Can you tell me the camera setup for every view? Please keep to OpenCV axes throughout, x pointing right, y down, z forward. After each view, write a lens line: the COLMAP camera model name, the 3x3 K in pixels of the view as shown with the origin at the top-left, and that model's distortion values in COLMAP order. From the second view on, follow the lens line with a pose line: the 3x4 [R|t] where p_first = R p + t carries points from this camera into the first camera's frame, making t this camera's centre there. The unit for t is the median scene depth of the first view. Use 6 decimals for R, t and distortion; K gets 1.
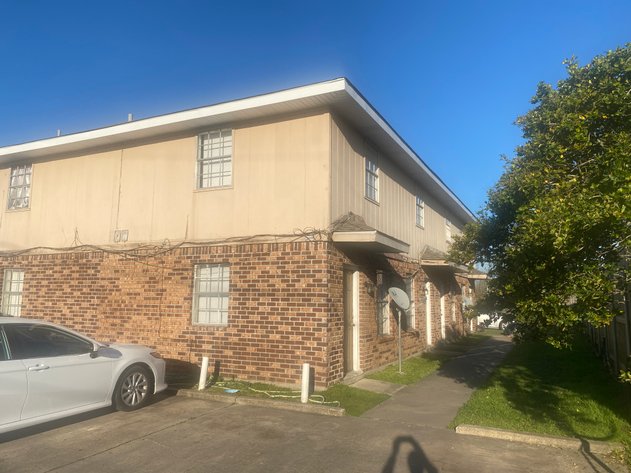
lens RADIAL K [[485.6, 0, 315.2], [0, 485.6, 236.7], [0, 0, 1]] dist [0.045224, -0.039203]
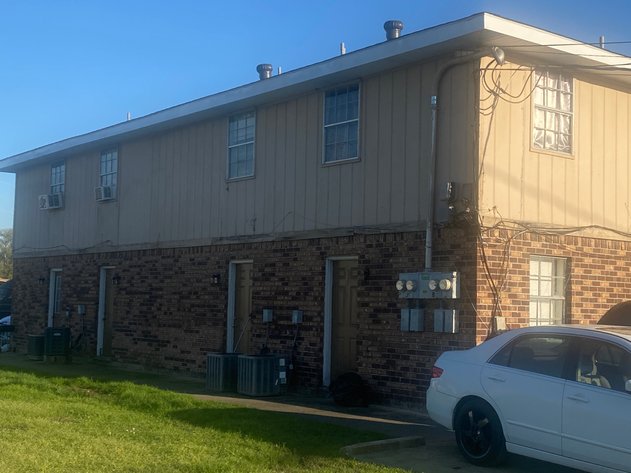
lens RADIAL K [[935.6, 0, 315.5], [0, 935.6, 236.4], [0, 0, 1]] dist [-0.011230, 0.000000]
pose [[0.436722, 0.058473, 0.897694, -1.769094], [-0.139622, 0.990199, 0.003427, 0.079270], [-0.888696, -0.126835, 0.440605, 0.794298]]
